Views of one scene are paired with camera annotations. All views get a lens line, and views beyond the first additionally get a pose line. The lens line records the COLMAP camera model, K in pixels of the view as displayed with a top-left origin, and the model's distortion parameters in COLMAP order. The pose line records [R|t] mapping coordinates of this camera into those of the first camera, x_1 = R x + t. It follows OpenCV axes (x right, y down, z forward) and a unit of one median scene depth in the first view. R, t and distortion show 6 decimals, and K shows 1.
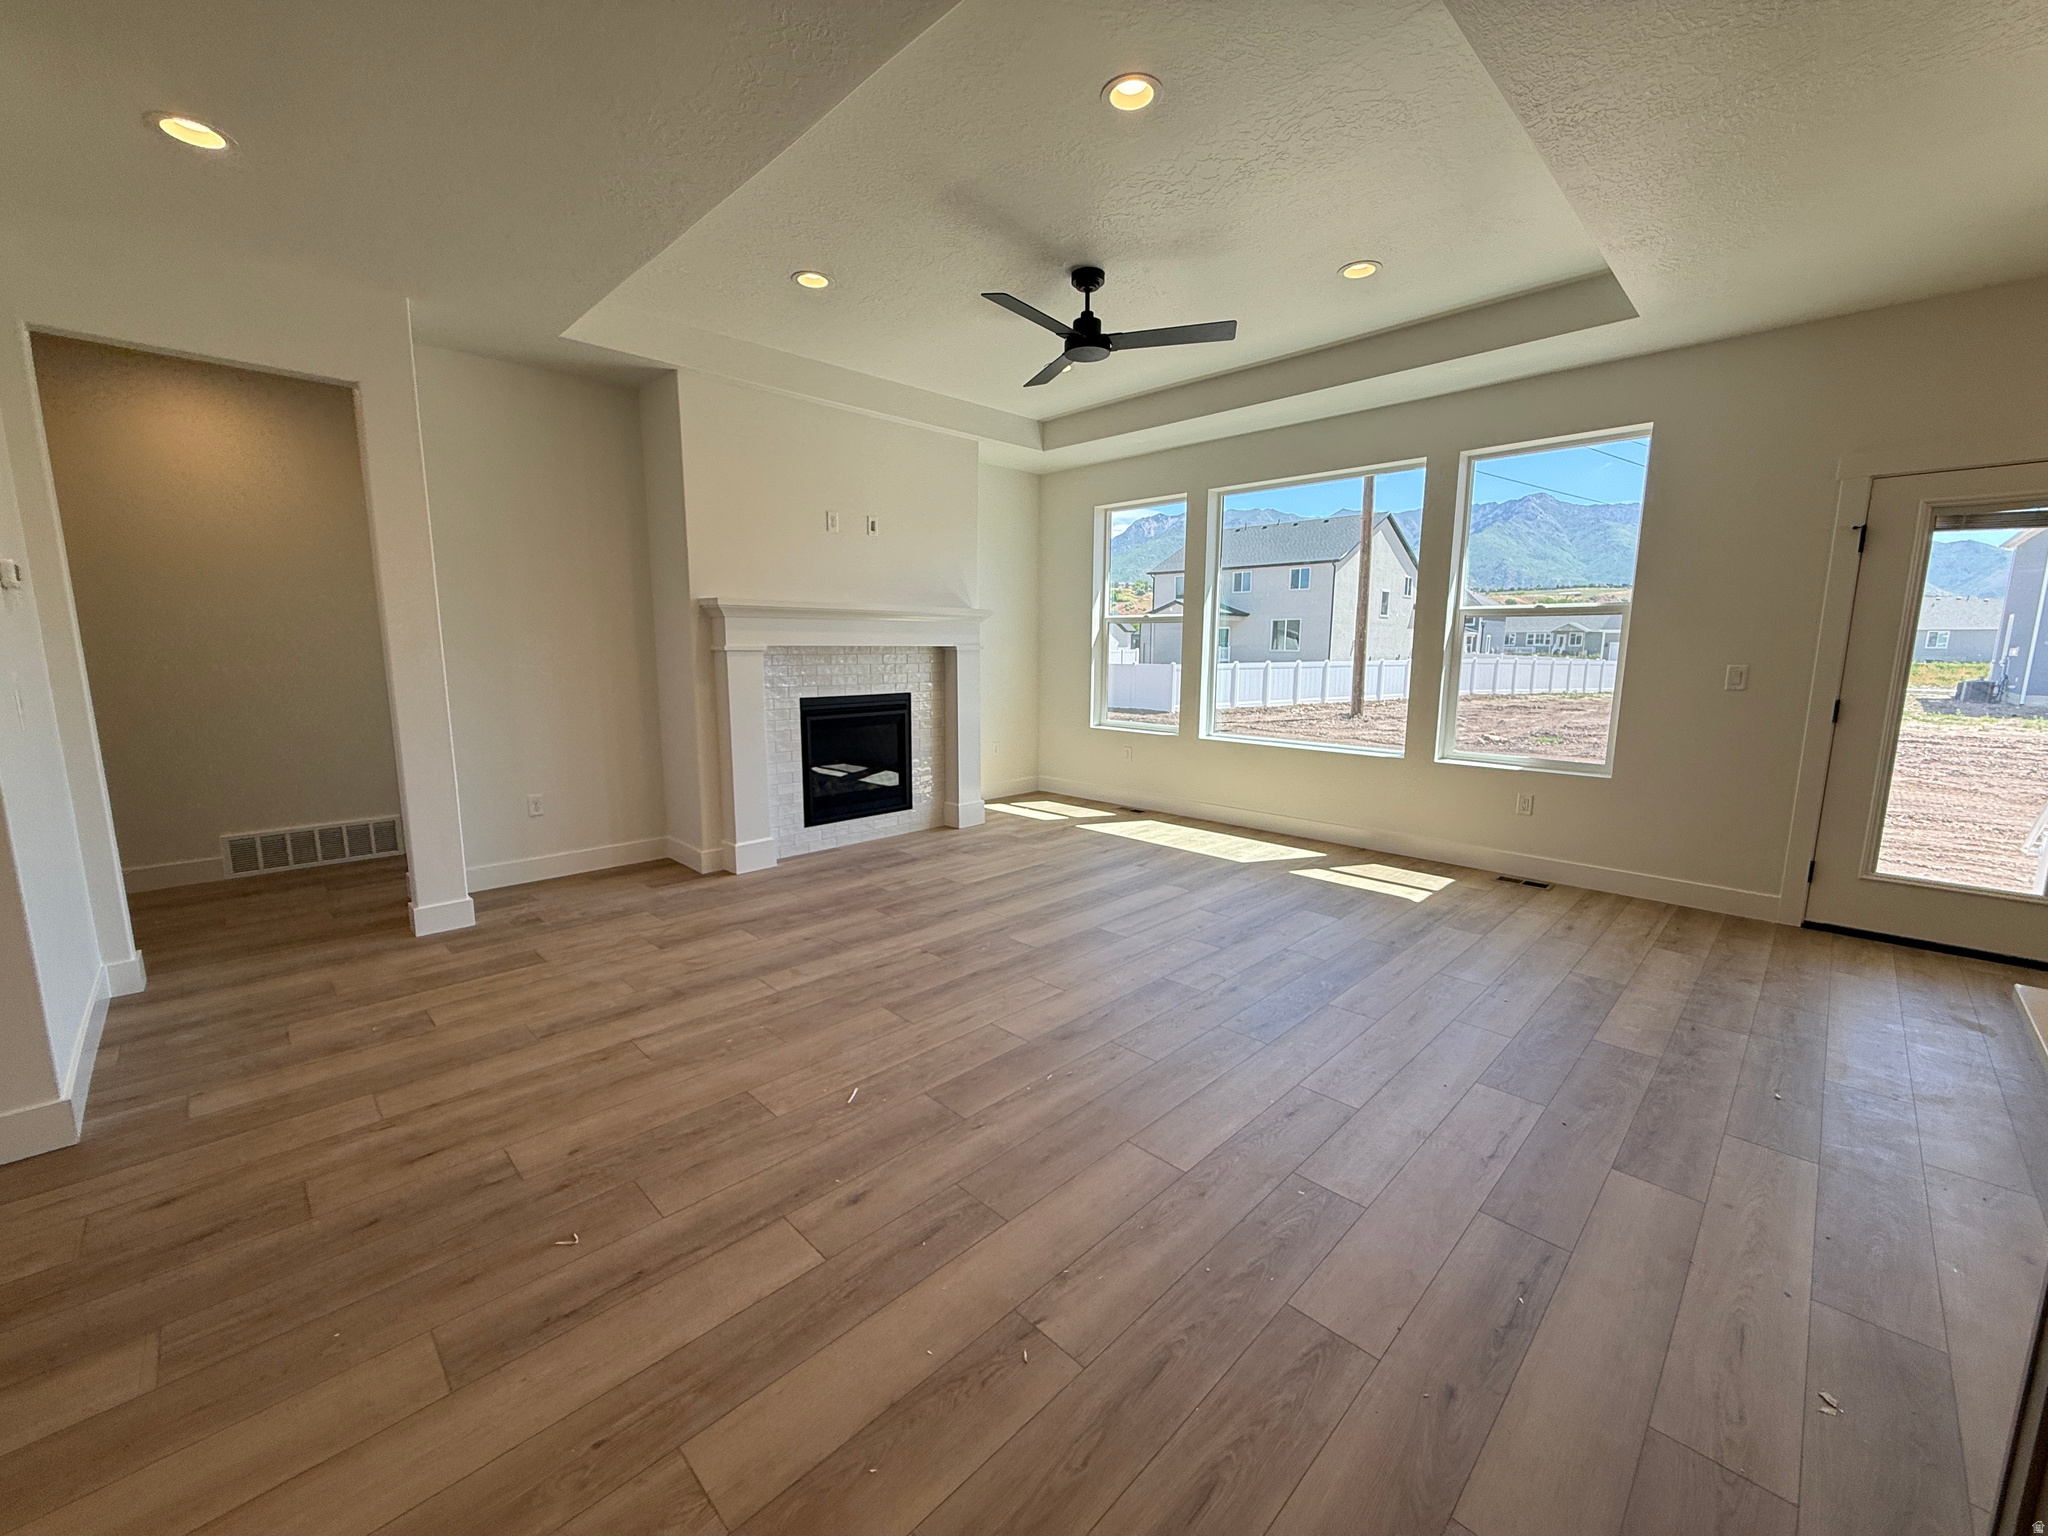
lens RADIAL K [[816.5, 0, 1014.7], [0, 816.5, 775.4], [0, 0, 1]] dist [0.000287, 0.000042]
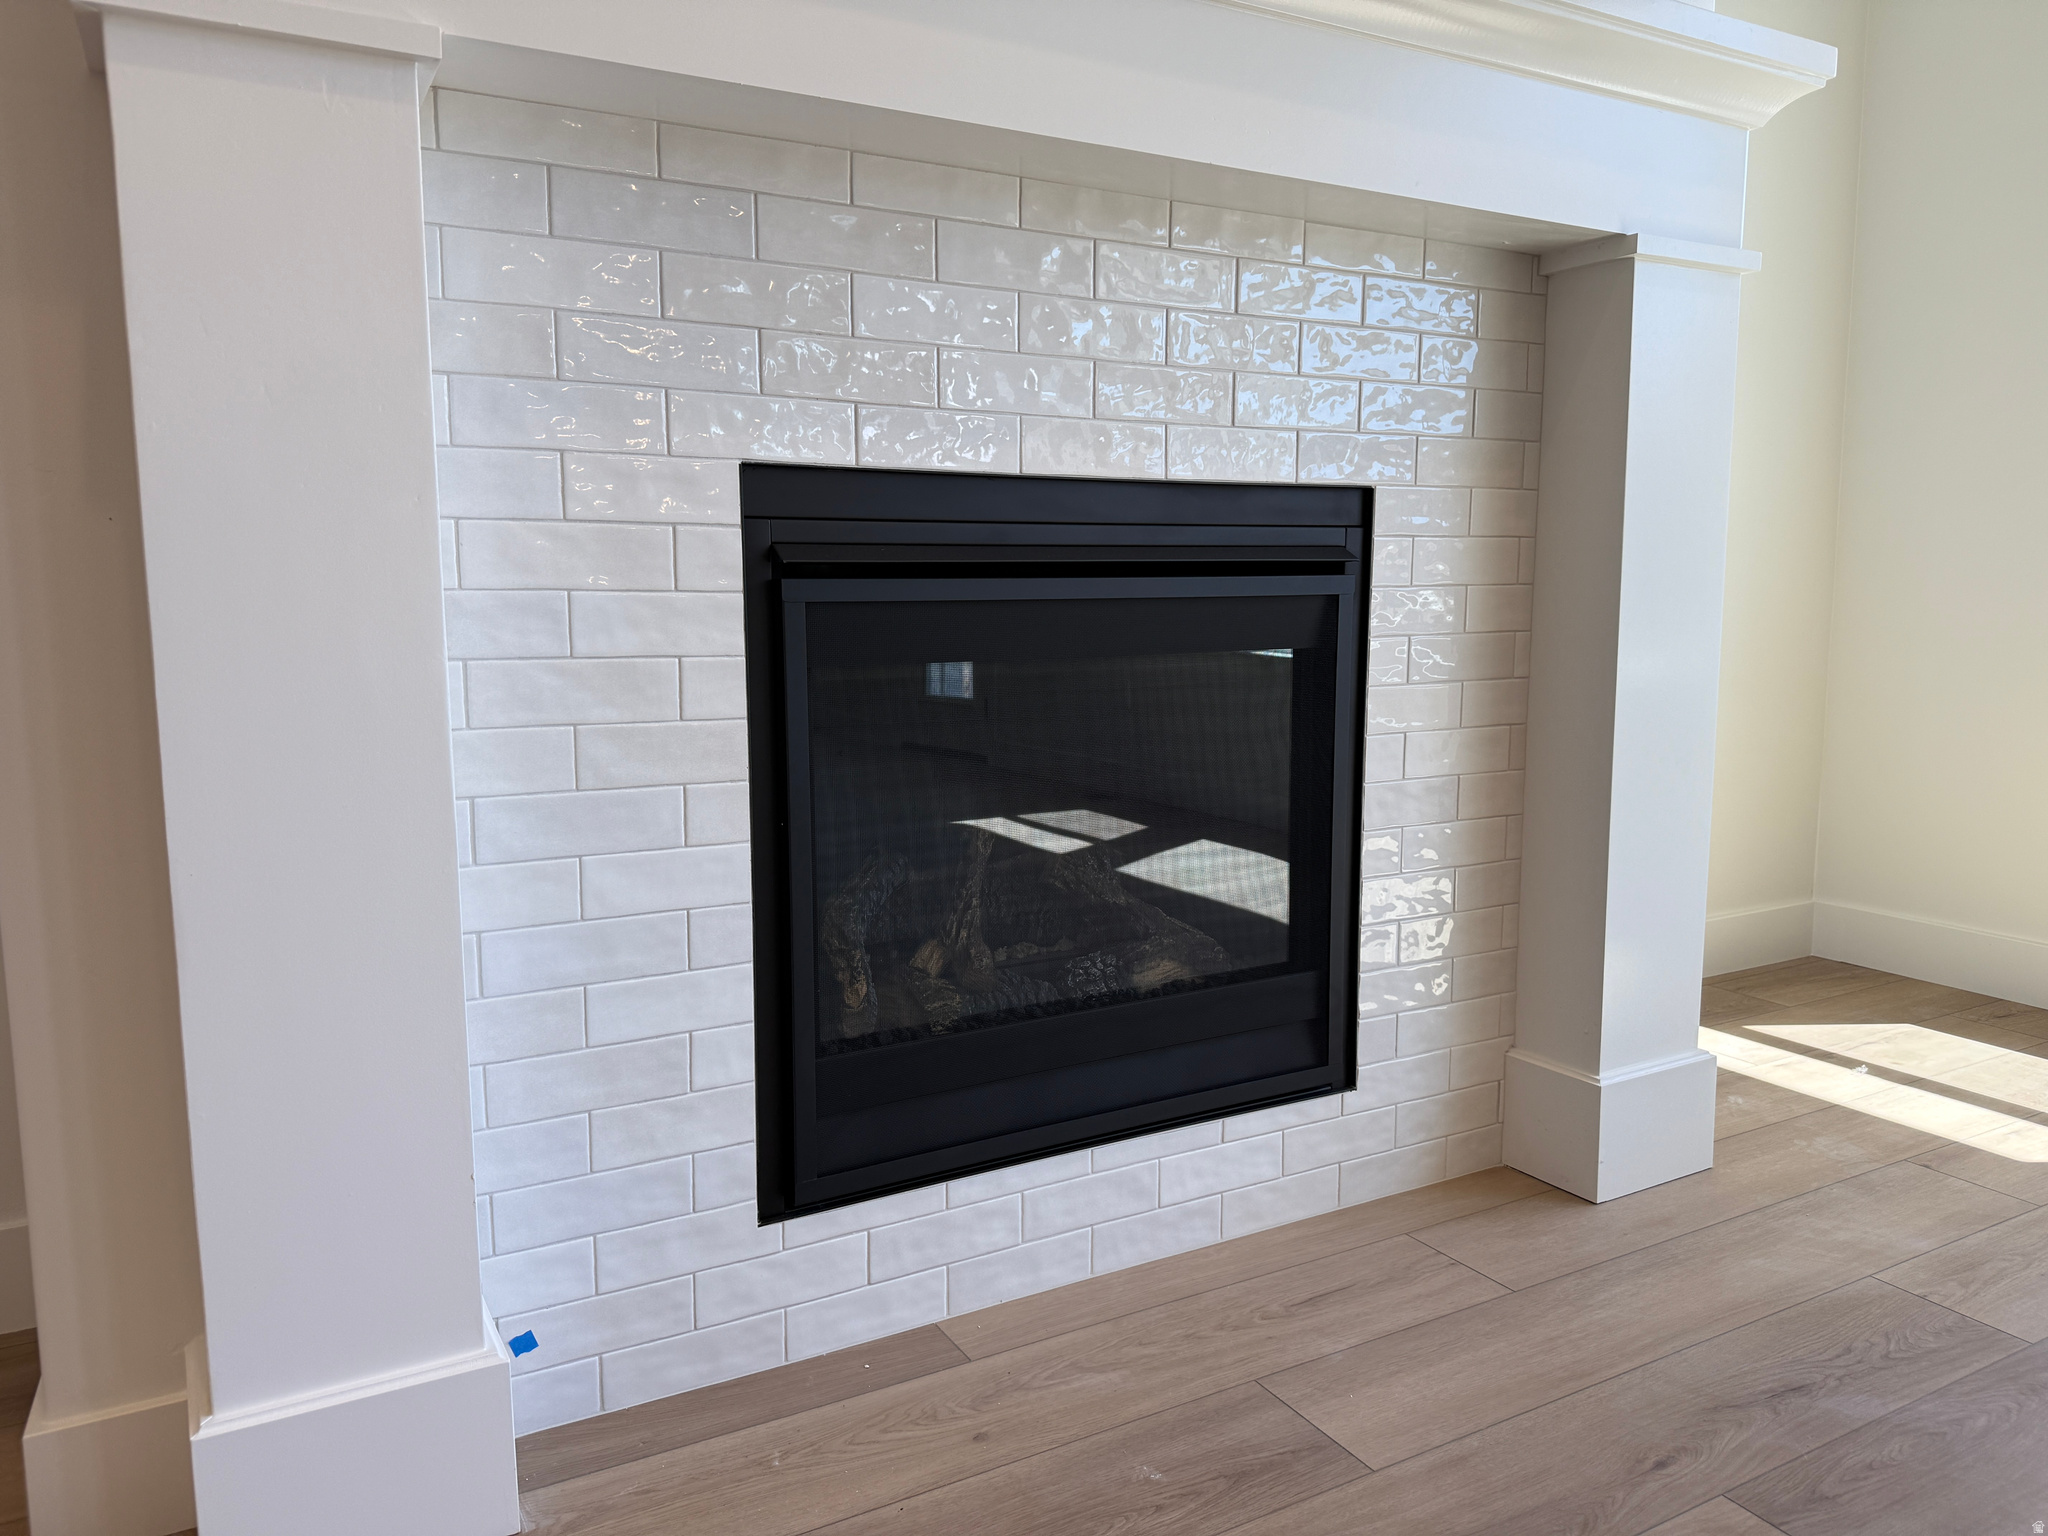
lens RADIAL K [[1434.3, 0, 1021.2], [0, 1434.3, 768.3], [0, 0, 1]] dist [-0.000348, 0.000038]
pose [[0.963460, 0.026992, -0.266487, -0.111562], [-0.035880, 0.998948, -0.028541, -0.022690], [0.265437, 0.037060, 0.963416, 0.636631]]
